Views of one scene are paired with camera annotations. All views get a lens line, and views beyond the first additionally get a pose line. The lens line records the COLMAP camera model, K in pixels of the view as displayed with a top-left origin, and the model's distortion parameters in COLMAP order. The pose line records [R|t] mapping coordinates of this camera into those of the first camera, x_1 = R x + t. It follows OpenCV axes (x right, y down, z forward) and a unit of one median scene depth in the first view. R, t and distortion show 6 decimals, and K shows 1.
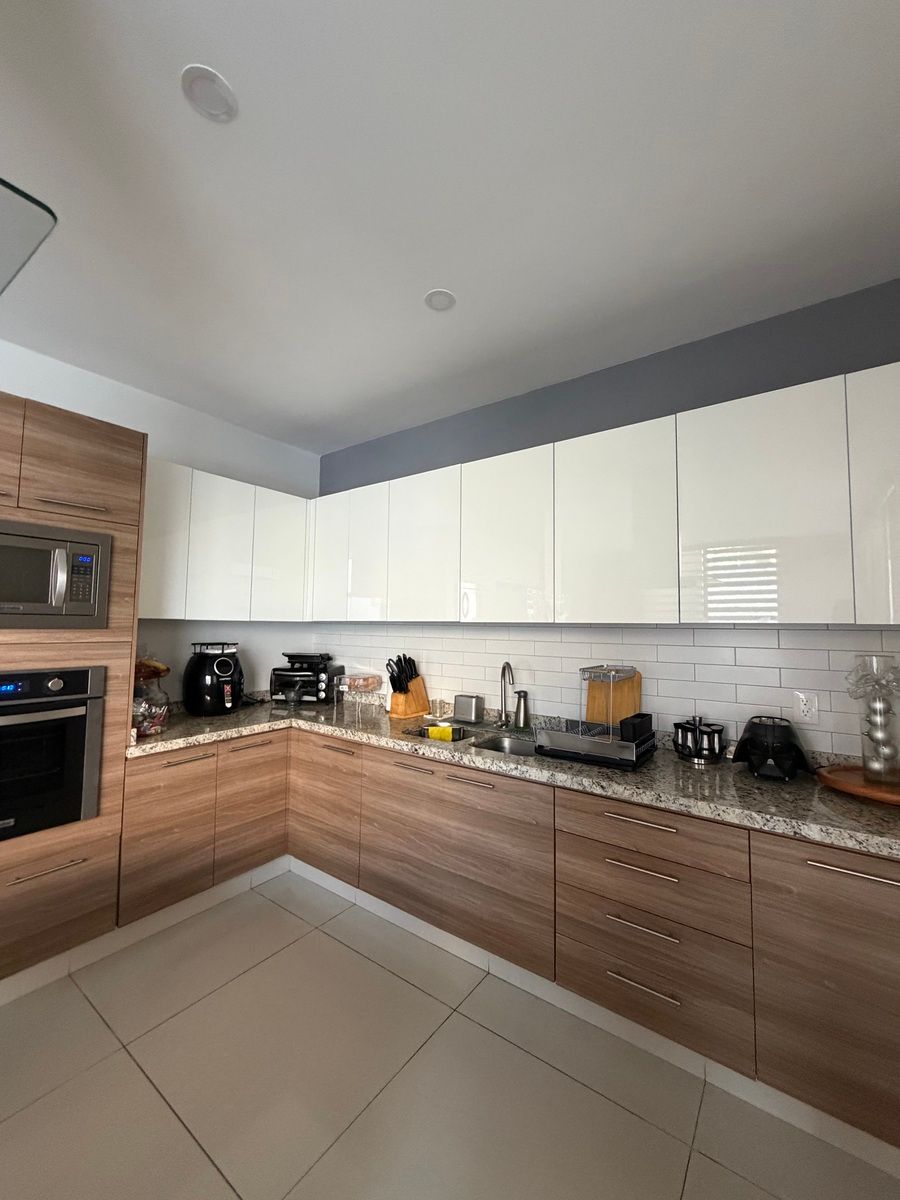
lens RADIAL K [[479.1, 0, 451.2], [0, 479.1, 593.3], [0, 0, 1]] dist [-0.008236, 0.000330]
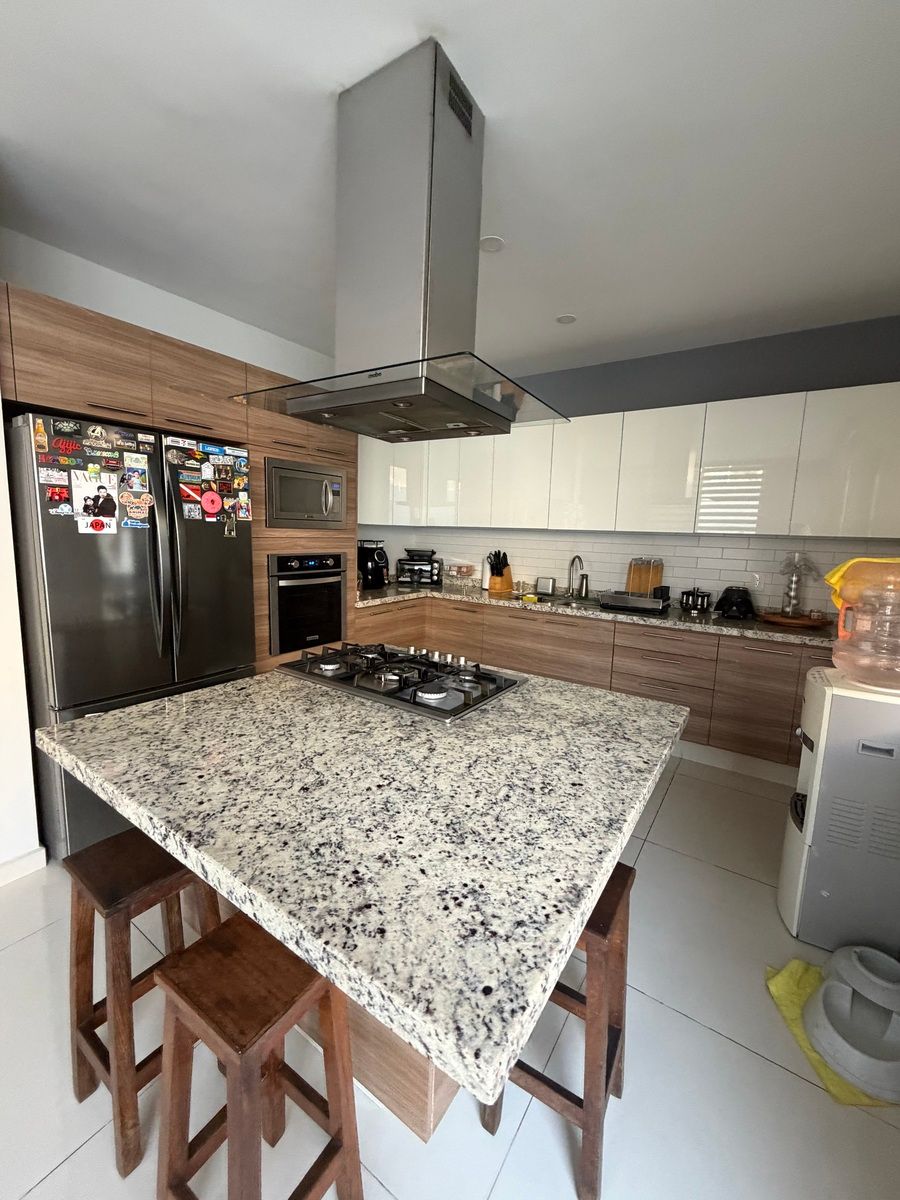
lens RADIAL K [[479.1, 0, 451.2], [0, 479.1, 593.3], [0, 0, 1]] dist [-0.008236, 0.000330]
pose [[0.999284, 0.014545, 0.034933, -0.370843], [-0.021104, 0.980491, 0.195426, -0.034379], [-0.031409, -0.196024, 0.980096, -0.578361]]
